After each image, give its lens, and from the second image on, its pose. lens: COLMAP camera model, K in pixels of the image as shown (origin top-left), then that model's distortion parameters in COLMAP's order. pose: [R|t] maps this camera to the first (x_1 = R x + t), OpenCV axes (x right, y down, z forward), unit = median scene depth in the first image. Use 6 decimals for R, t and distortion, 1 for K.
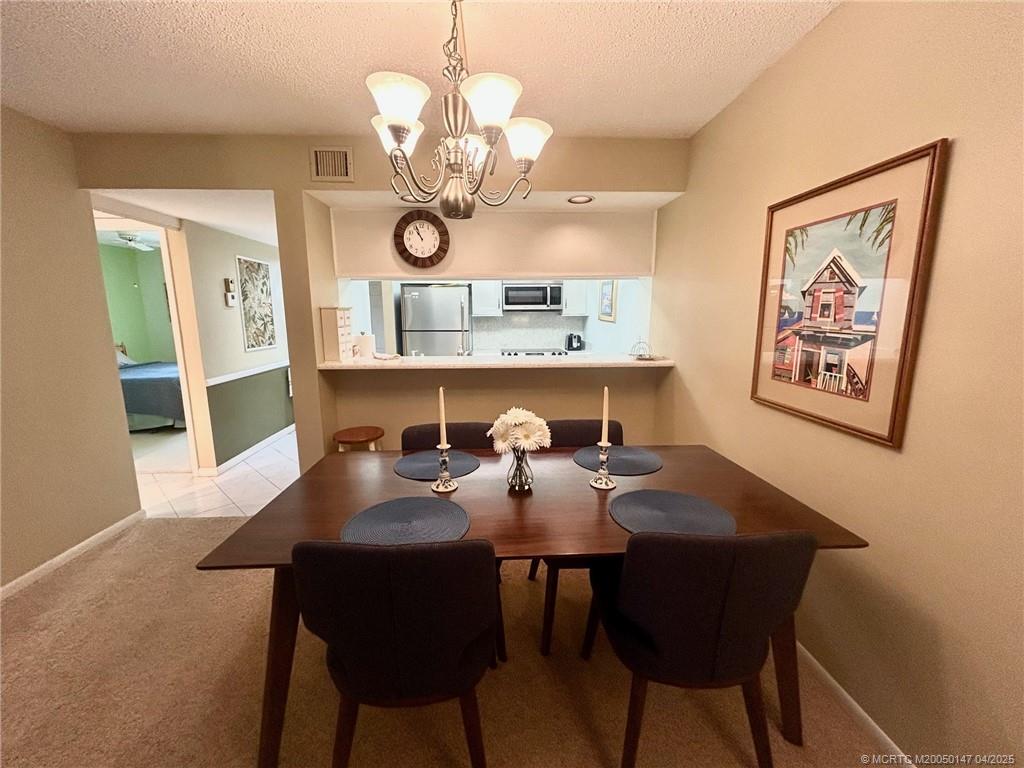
lens RADIAL K [[409.8, 0, 512.0], [0, 409.8, 384.0], [0, 0, 1]] dist [0.001511, 0.000178]
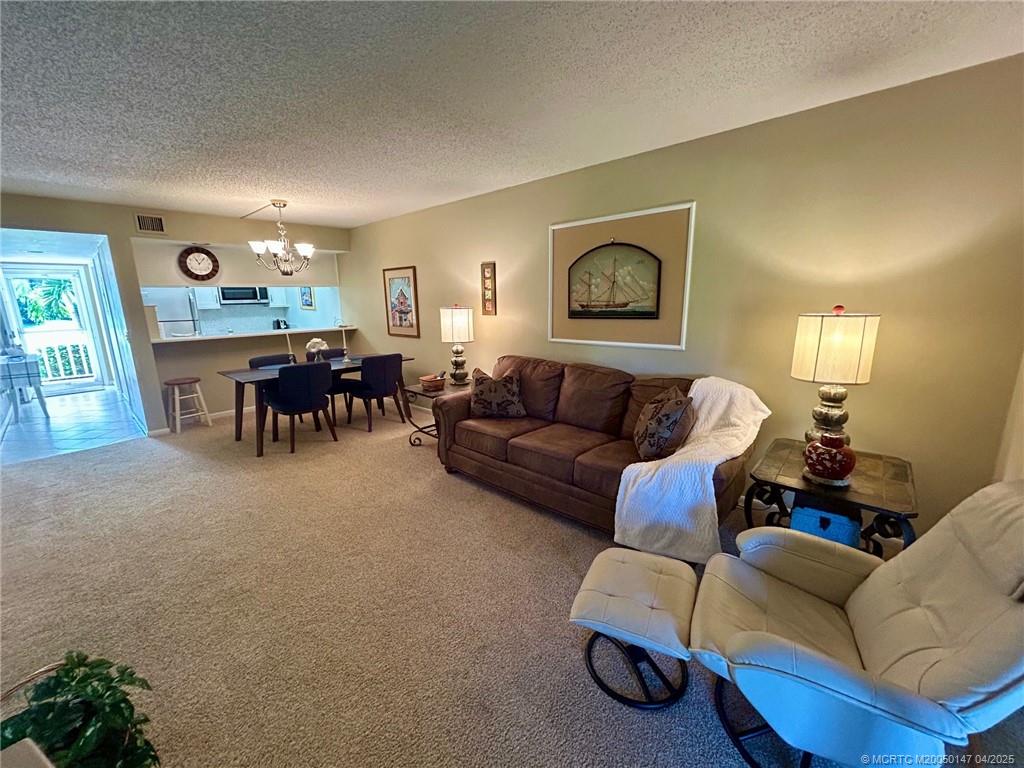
lens RADIAL K [[409.8, 0, 512.0], [0, 409.8, 384.0], [0, 0, 1]] dist [0.001511, 0.000178]
pose [[0.705295, -0.155193, 0.691718, -0.989839], [0.134971, 0.987292, 0.083888, 0.297088], [-0.695947, 0.034197, 0.717279, -1.935084]]
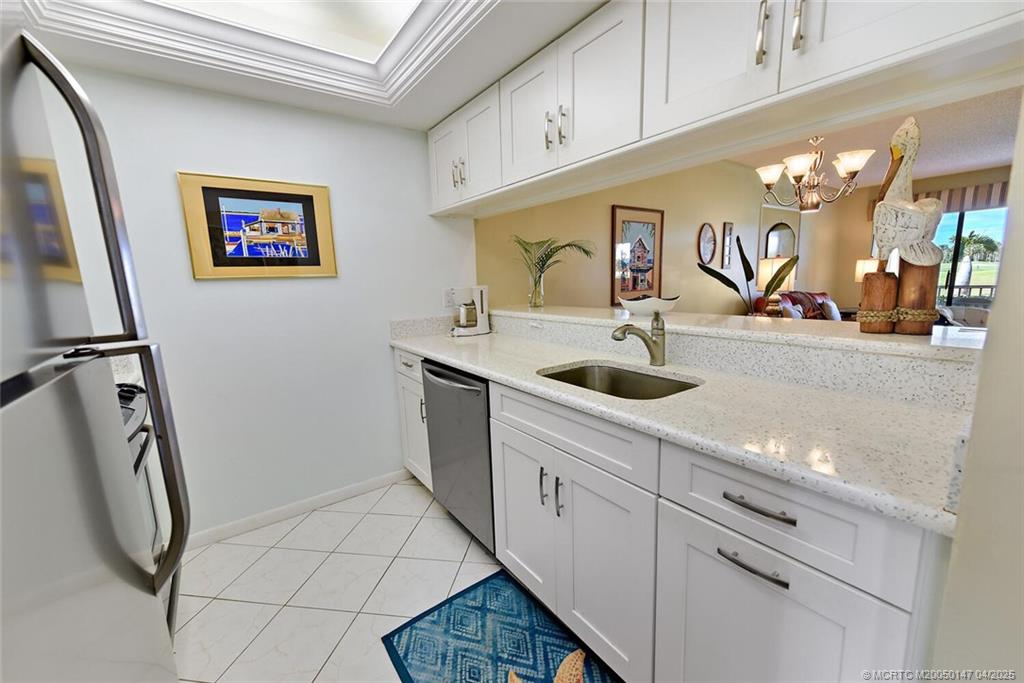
lens RADIAL K [[406.7, 0, 510.3], [0, 406.7, 346.4], [0, 0, 1]] dist [0.010926, -0.003331]
pose [[-0.543085, -0.122113, 0.830751, -0.861548], [0.174387, 0.951394, 0.253848, -0.400999], [-0.821370, 0.282733, -0.495393, 2.772399]]
